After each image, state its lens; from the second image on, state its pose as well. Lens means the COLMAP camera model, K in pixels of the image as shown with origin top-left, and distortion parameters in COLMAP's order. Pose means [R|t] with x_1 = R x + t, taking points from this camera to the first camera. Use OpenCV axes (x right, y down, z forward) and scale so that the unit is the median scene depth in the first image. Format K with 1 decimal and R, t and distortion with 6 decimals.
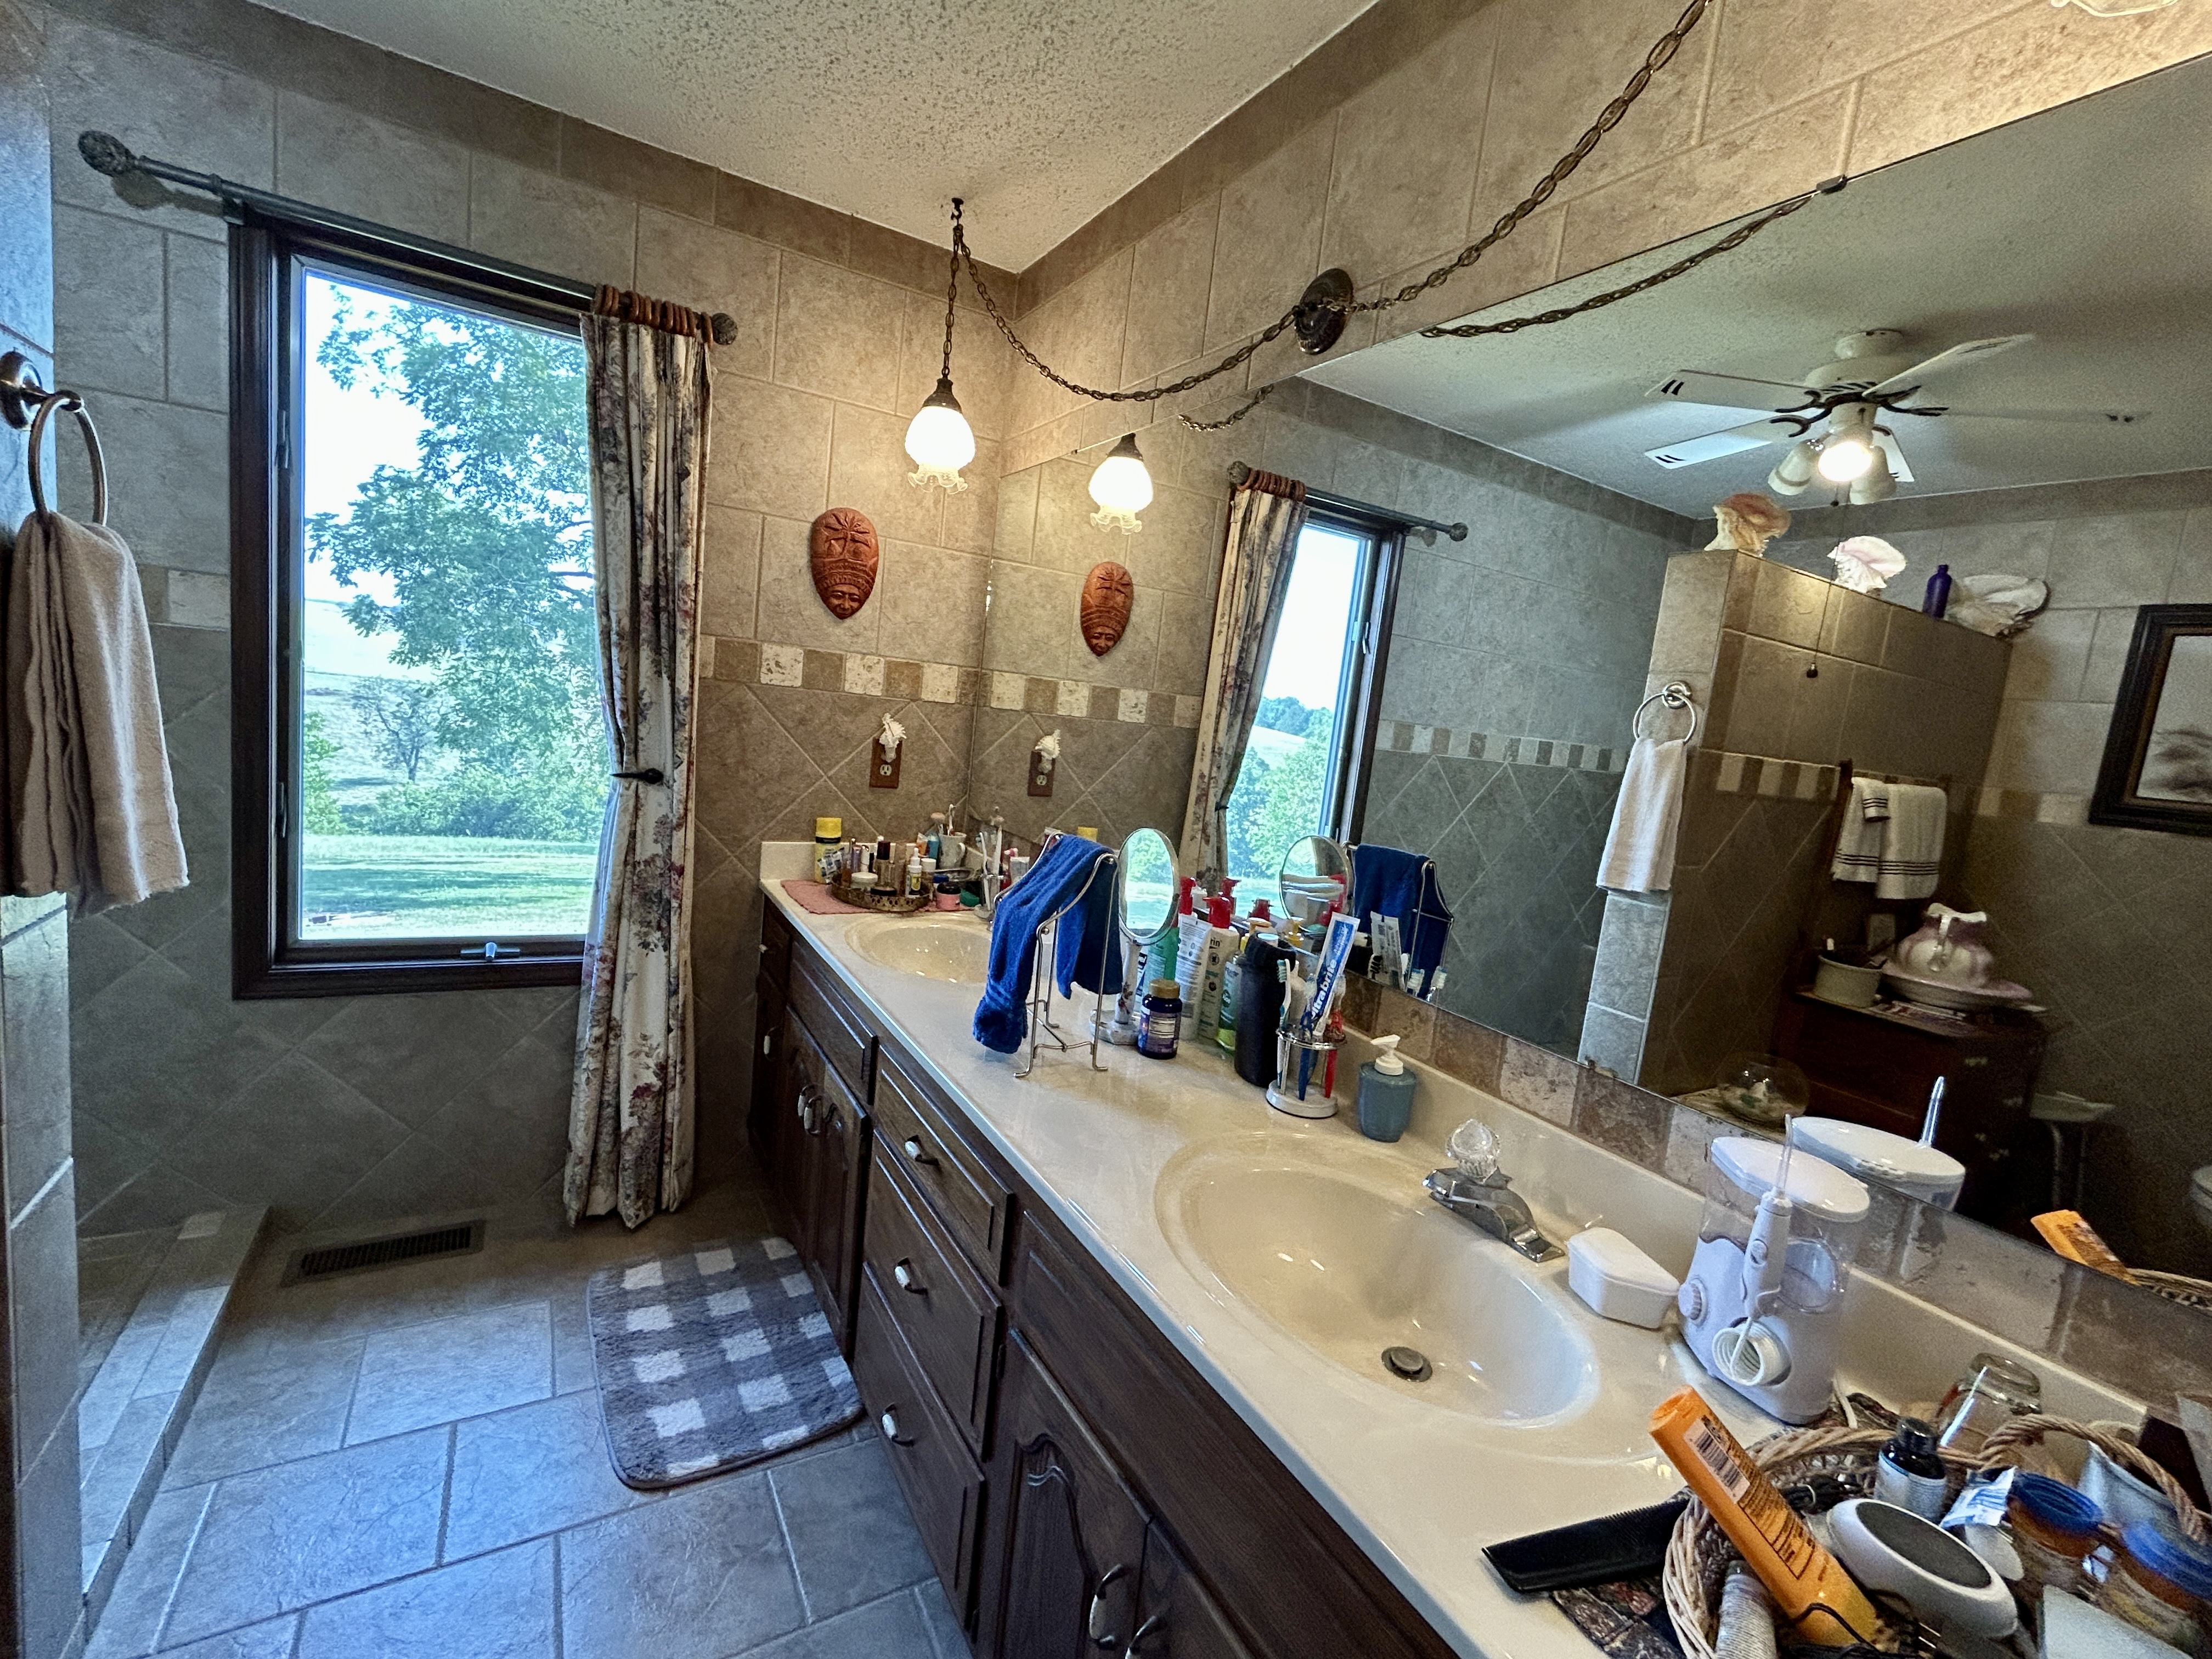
lens RADIAL K [[953.5, 0, 1095.9], [0, 953.5, 824.9], [0, 0, 1]] dist [-0.002725, 0.000805]
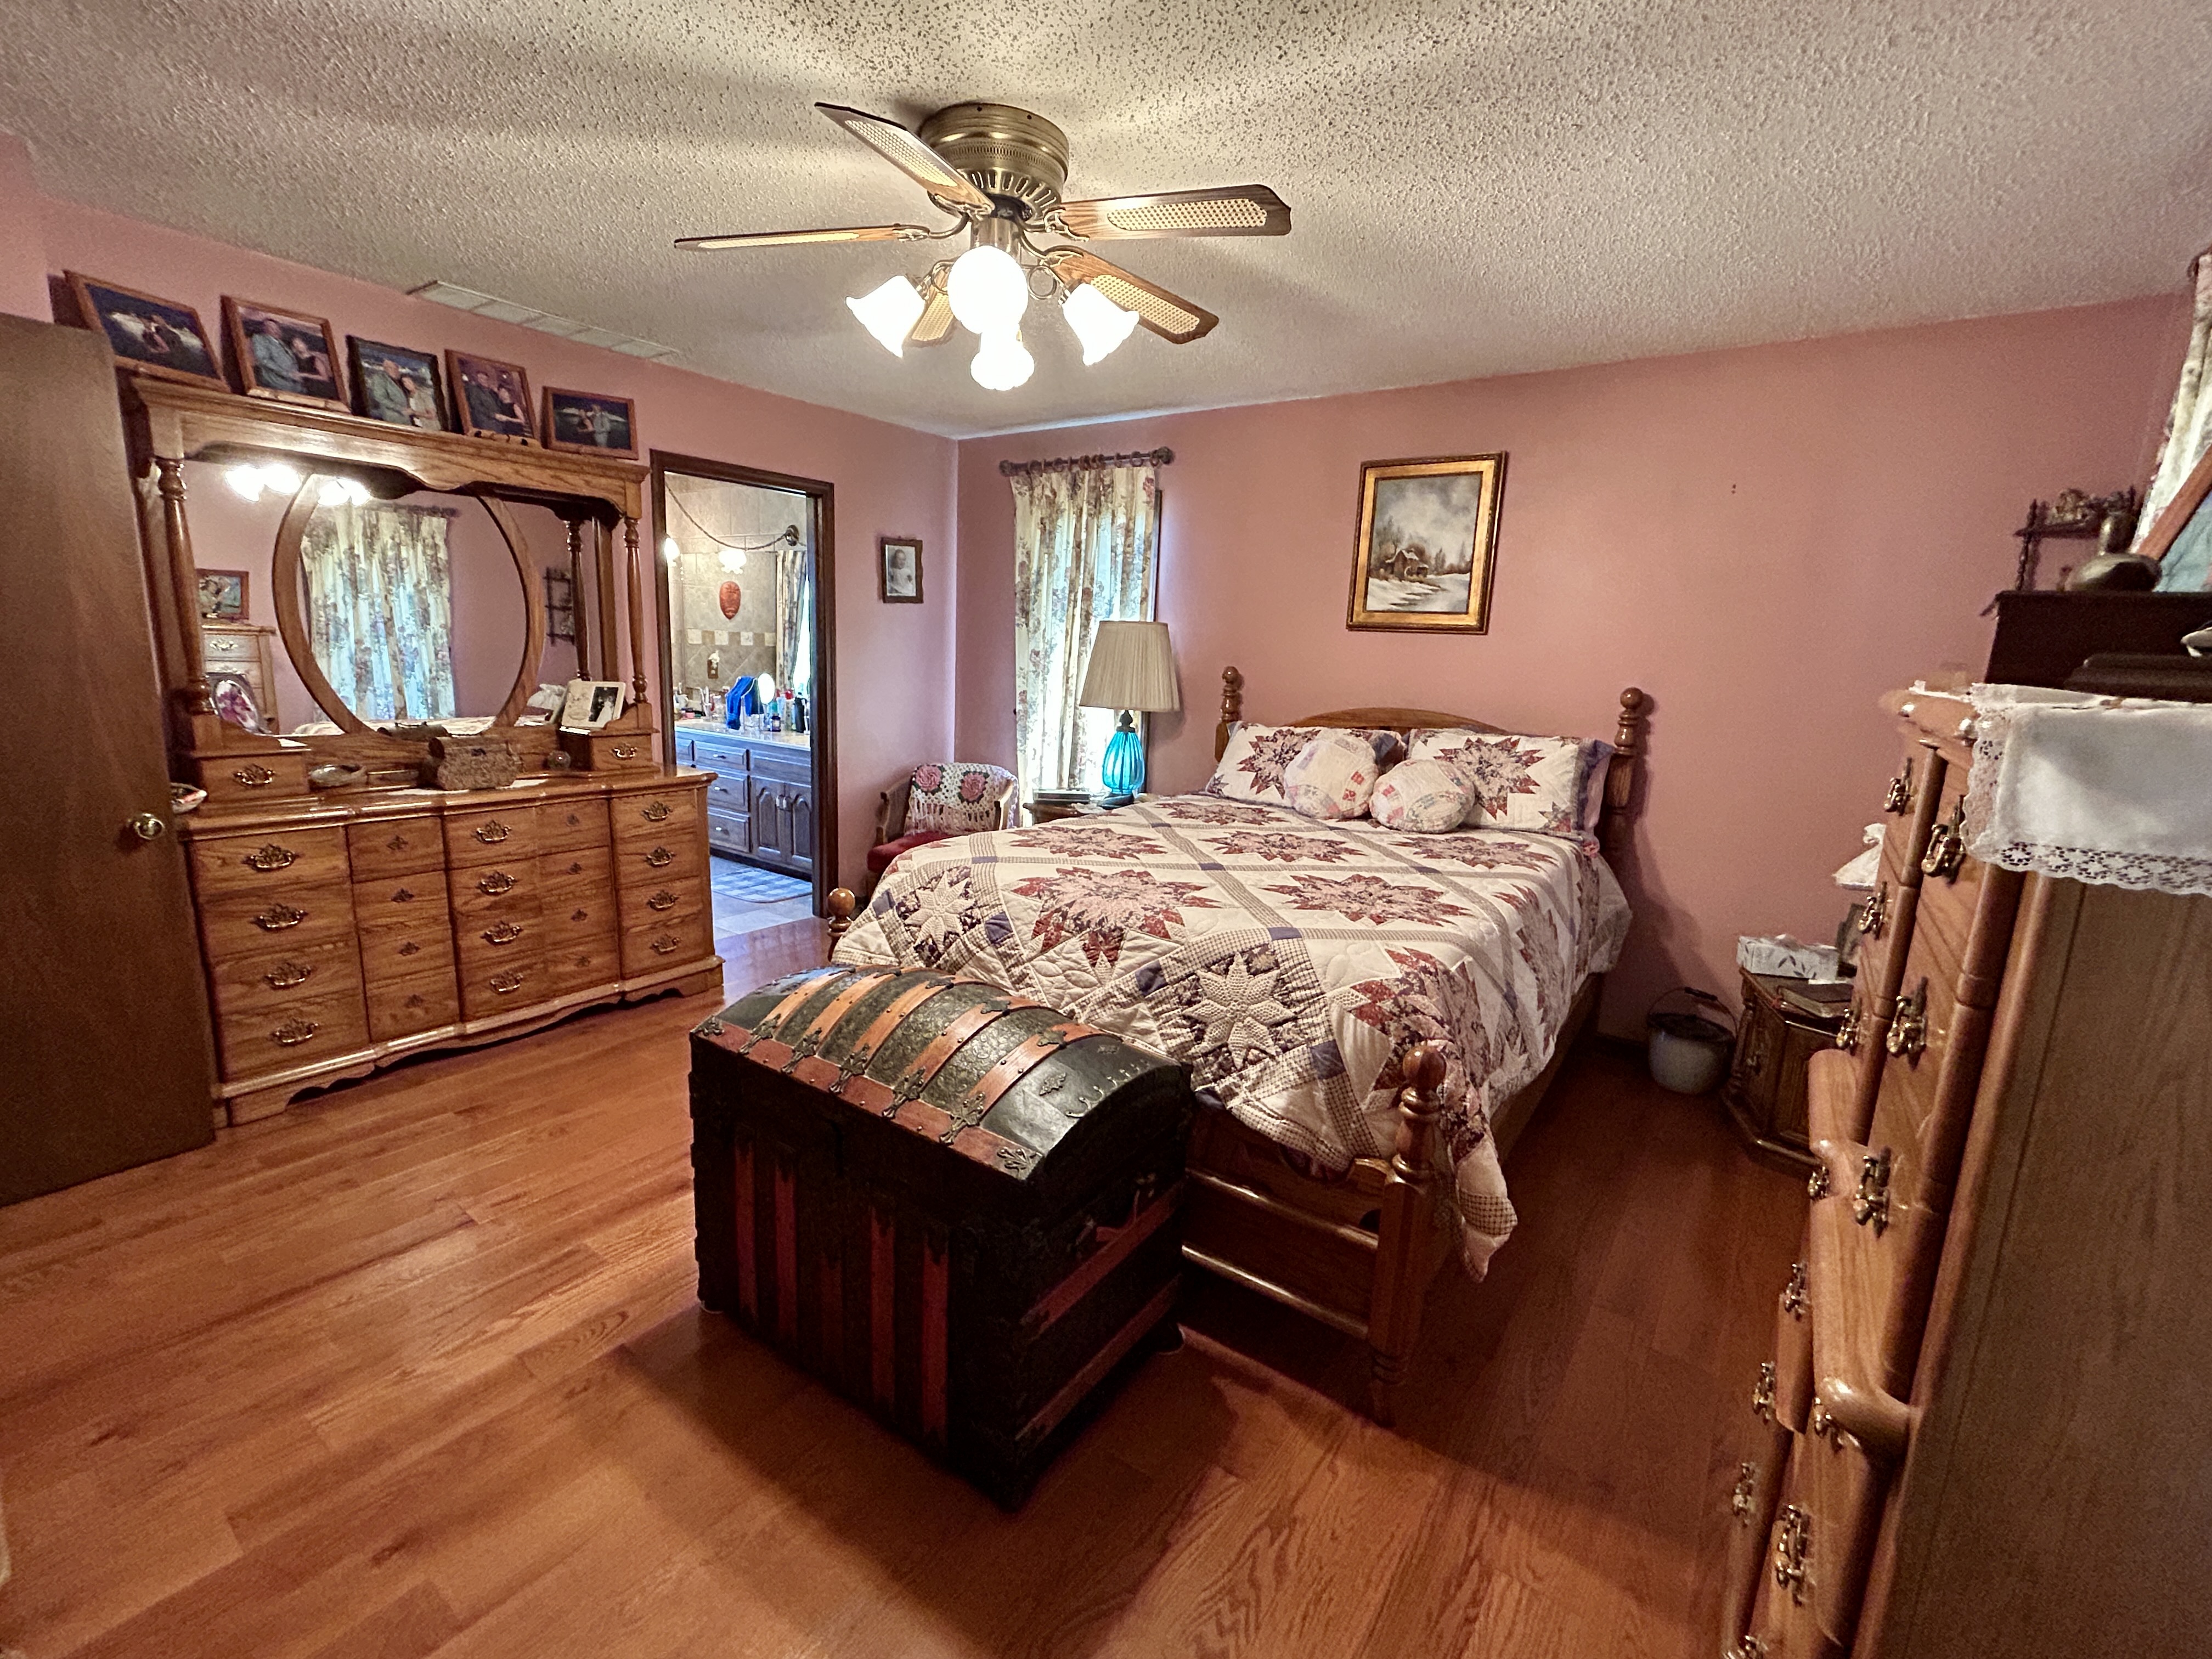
lens RADIAL K [[953.5, 0, 1095.9], [0, 953.5, 824.9], [0, 0, 1]] dist [-0.002725, 0.000805]
pose [[0.911651, -0.144642, 0.384671, -0.259380], [0.110063, 0.987755, 0.110568, 0.293411], [-0.395953, -0.058461, 0.916408, -2.719329]]
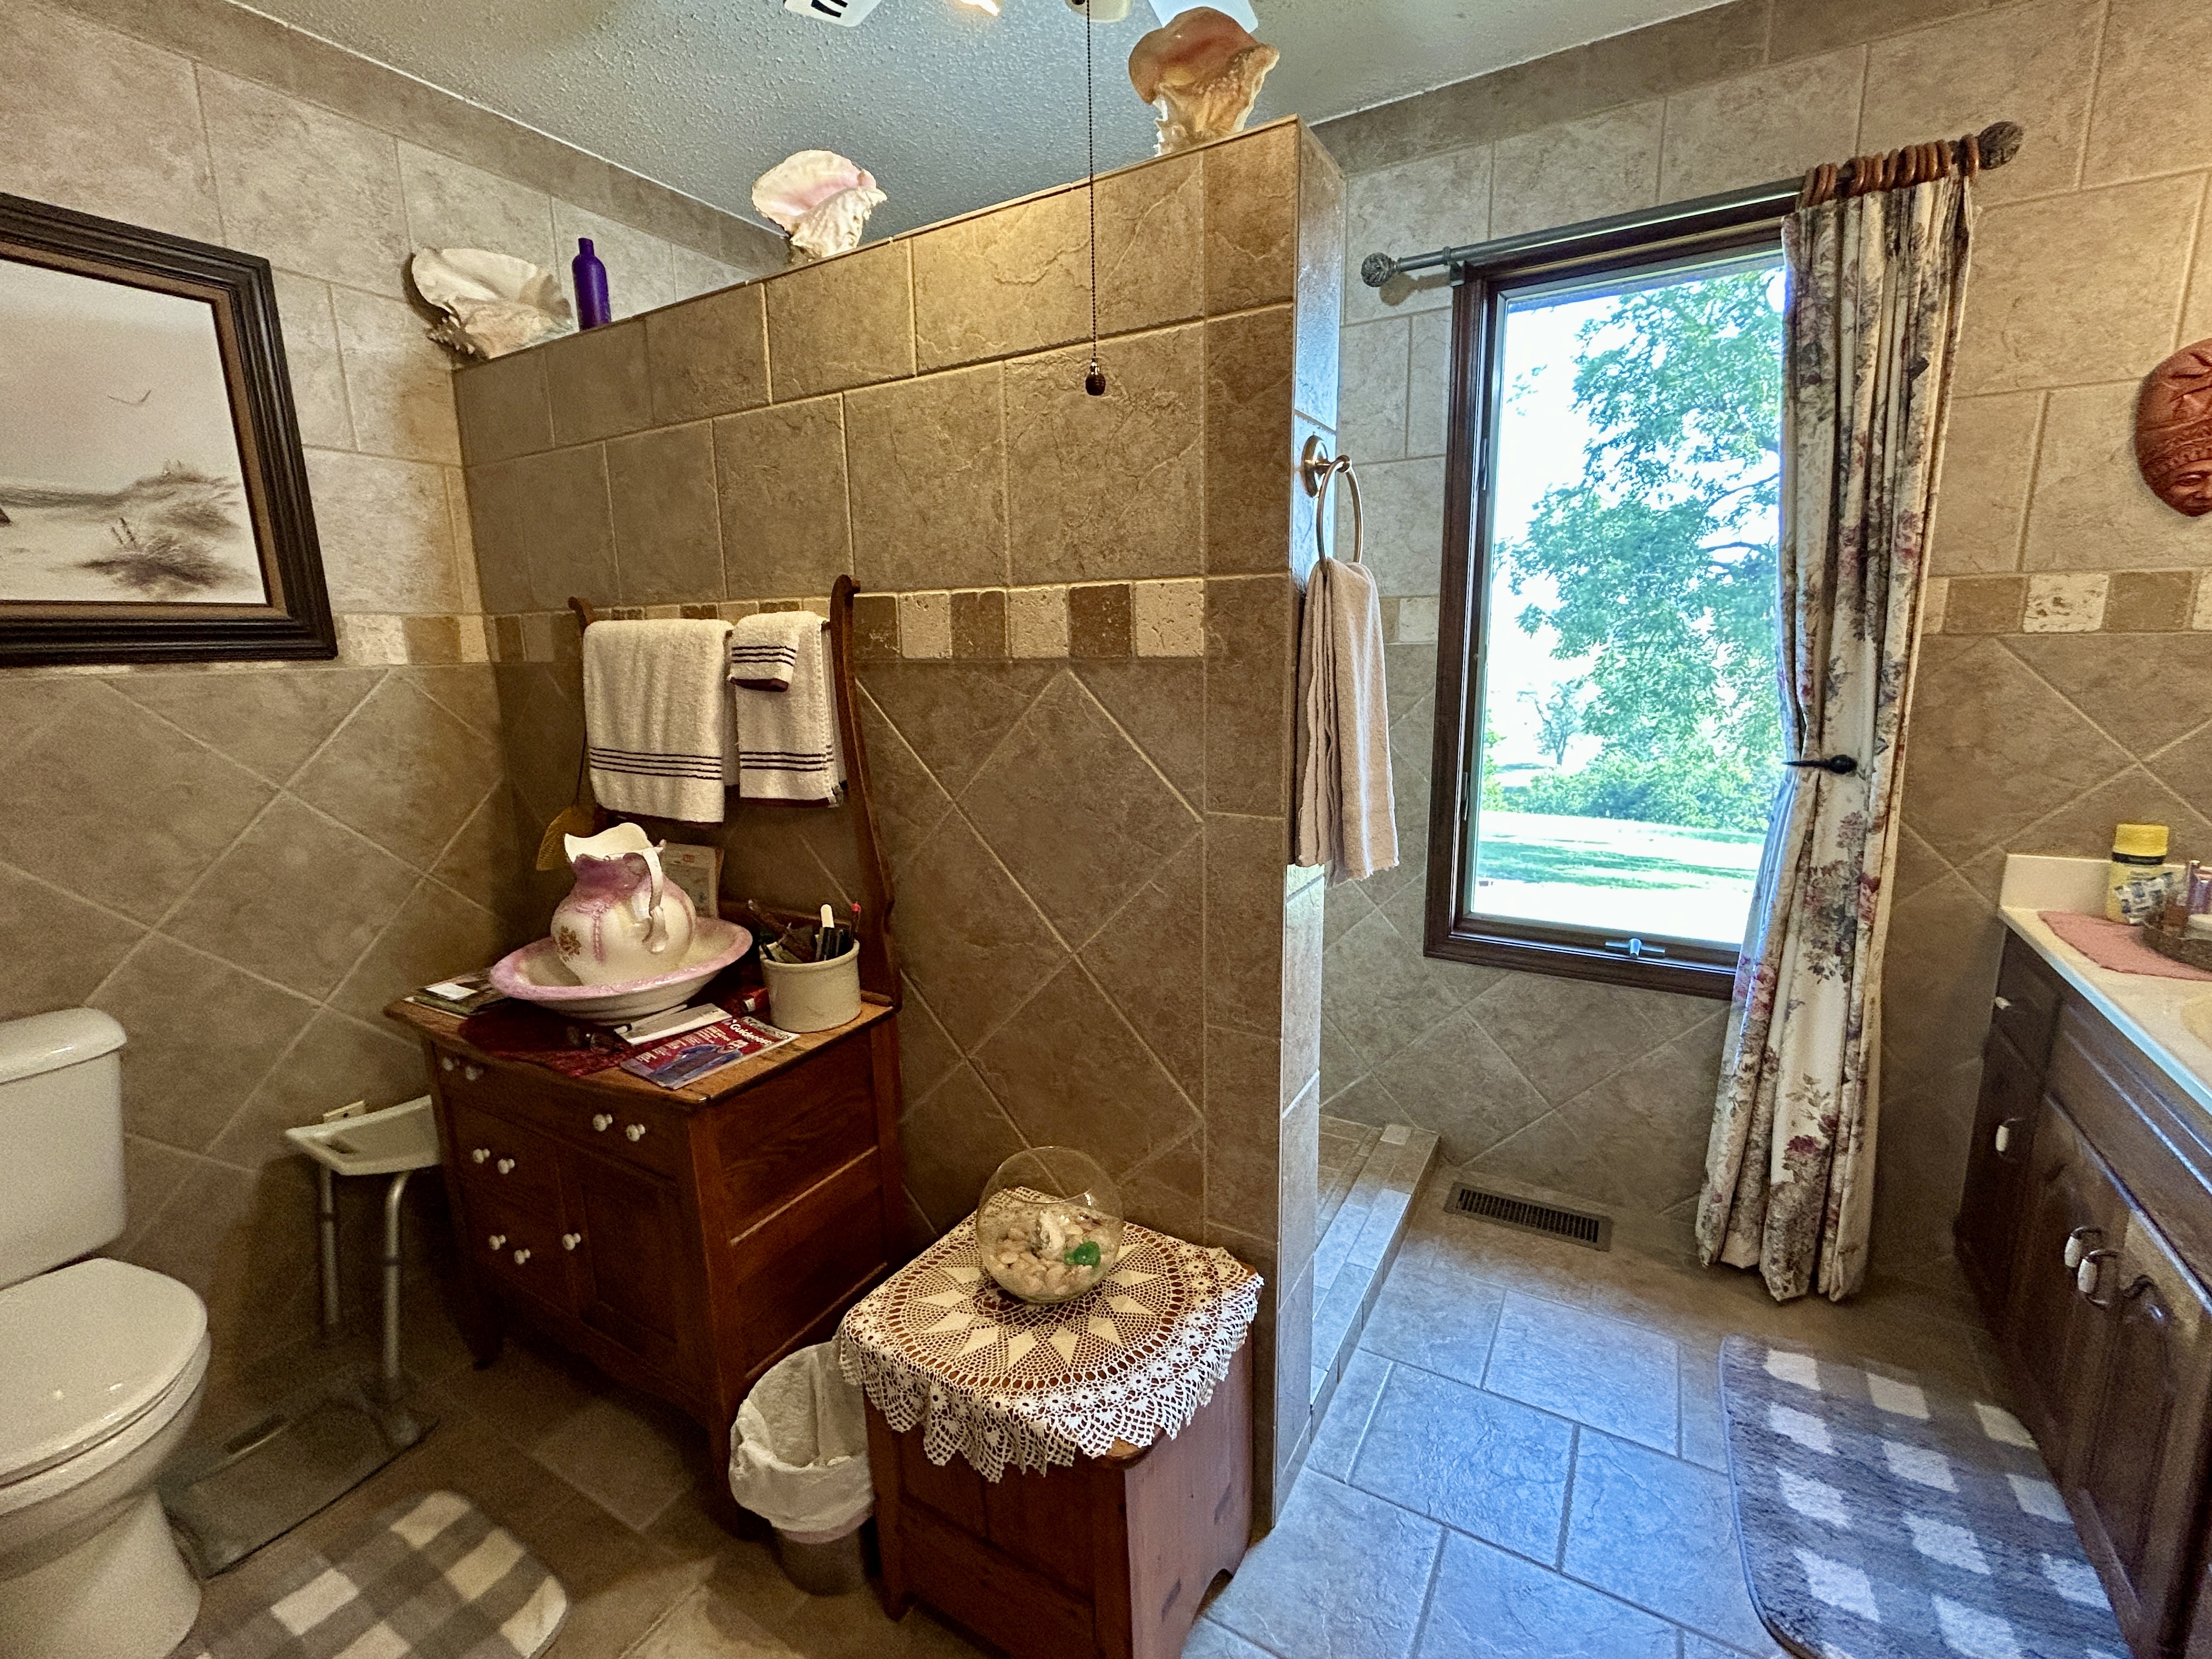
lens RADIAL K [[953.5, 0, 1095.9], [0, 953.5, 824.9], [0, 0, 1]] dist [-0.002725, 0.000805]
pose [[0.476465, 0.050548, -0.877739, -0.055495], [-0.035871, 0.998632, 0.038038, -0.008093], [0.878461, 0.013362, 0.477626, 0.059489]]
